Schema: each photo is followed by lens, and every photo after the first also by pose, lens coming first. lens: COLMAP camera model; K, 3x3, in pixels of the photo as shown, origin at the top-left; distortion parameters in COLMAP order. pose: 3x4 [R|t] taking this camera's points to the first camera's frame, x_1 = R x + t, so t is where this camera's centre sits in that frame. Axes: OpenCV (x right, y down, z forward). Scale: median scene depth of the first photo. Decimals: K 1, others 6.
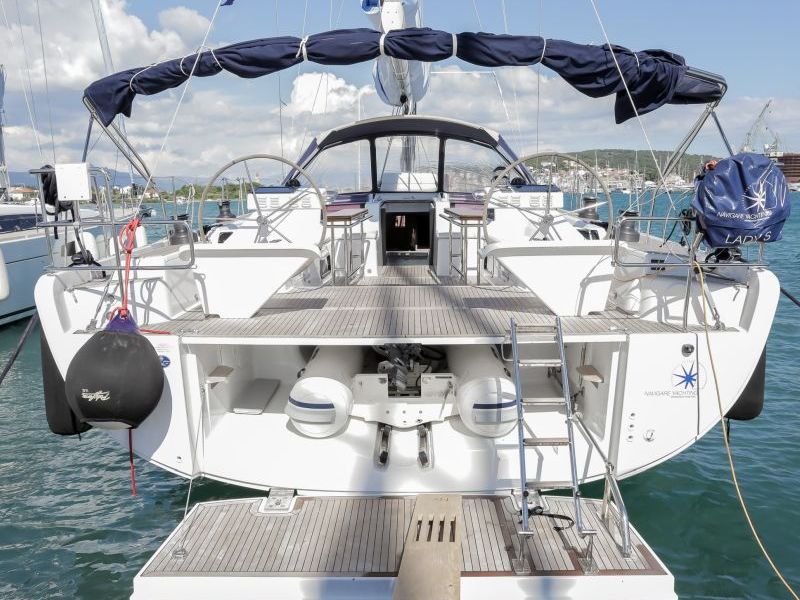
lens RADIAL K [[683.6, 0, 397.0], [0, 683.6, 300.0], [0, 0, 1]] dist [-0.005114, -0.022917]
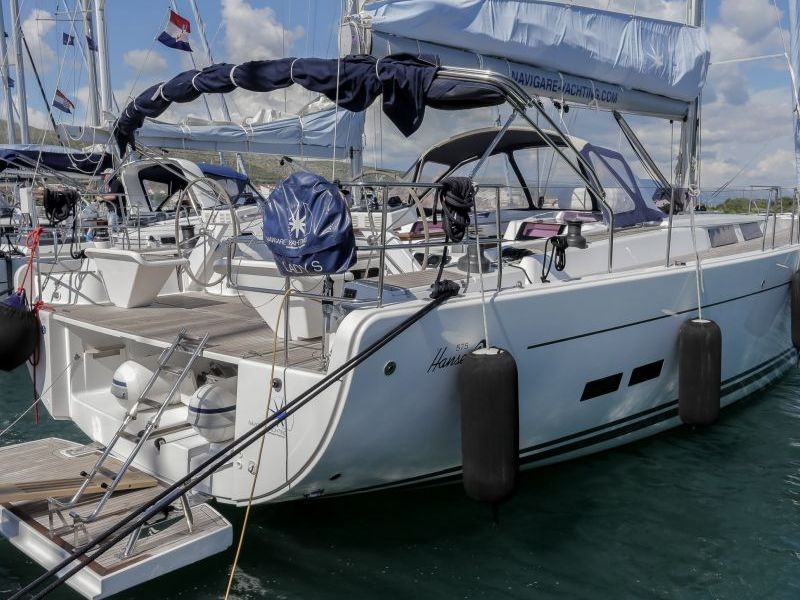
lens RADIAL K [[751.8, 0, 400.7], [0, 751.8, 301.9], [0, 0, 1]] dist [-0.023100, 0.000000]
pose [[0.738881, 0.093786, -0.667277, 0.974276], [-0.112741, 0.993514, 0.014799, -0.057326], [0.664337, 0.064295, 0.744662, 0.276180]]
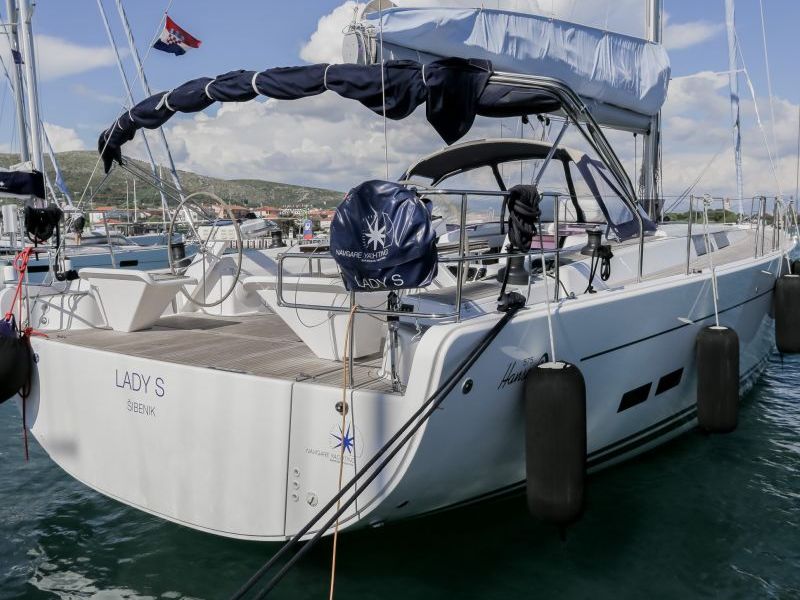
lens RADIAL K [[746.2, 0, 400.2], [0, 746.2, 299.7], [0, 0, 1]] dist [-0.031570, 0.000000]
pose [[0.802415, 0.058392, -0.593903, 0.828083], [-0.086797, 0.996038, -0.019340, -0.041209], [0.590421, 0.067068, 0.804304, 0.221195]]
